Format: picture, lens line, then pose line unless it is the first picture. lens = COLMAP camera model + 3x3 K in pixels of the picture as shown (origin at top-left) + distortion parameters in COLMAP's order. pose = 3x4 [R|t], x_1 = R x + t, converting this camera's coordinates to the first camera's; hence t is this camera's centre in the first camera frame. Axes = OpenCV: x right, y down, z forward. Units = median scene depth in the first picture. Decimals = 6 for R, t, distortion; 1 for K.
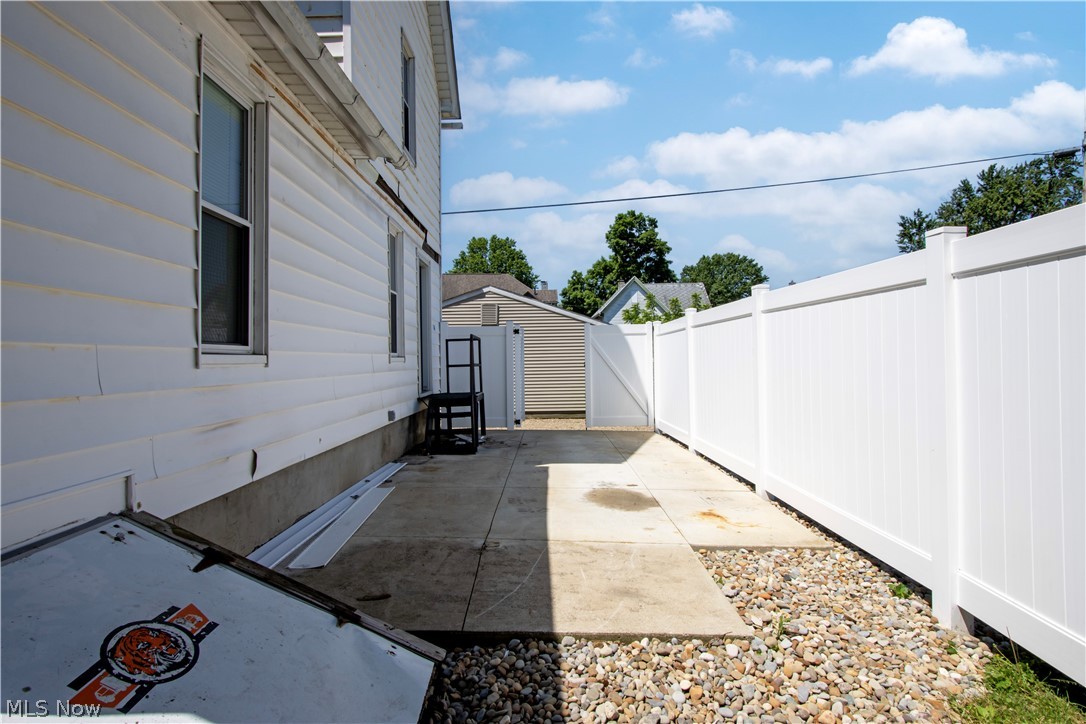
lens RADIAL K [[616.1, 0, 541.6], [0, 616.1, 360.4], [0, 0, 1]] dist [-0.000121, 0.006489]
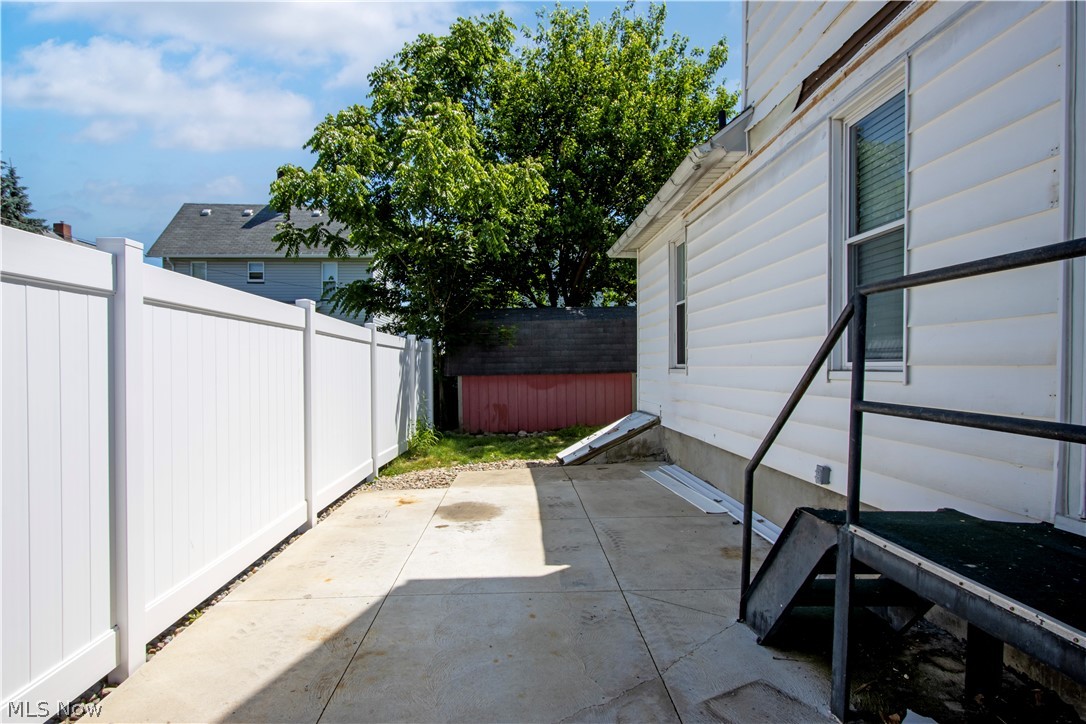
lens RADIAL K [[616.1, 0, 542.9], [0, 616.1, 366.6], [0, 0, 1]] dist [-0.000121, 0.006489]
pose [[-0.998287, 0.013680, -0.056892, 0.060237], [0.013707, 0.999906, -0.000080, -0.016255], [0.056885, -0.000860, -0.998380, 2.130489]]
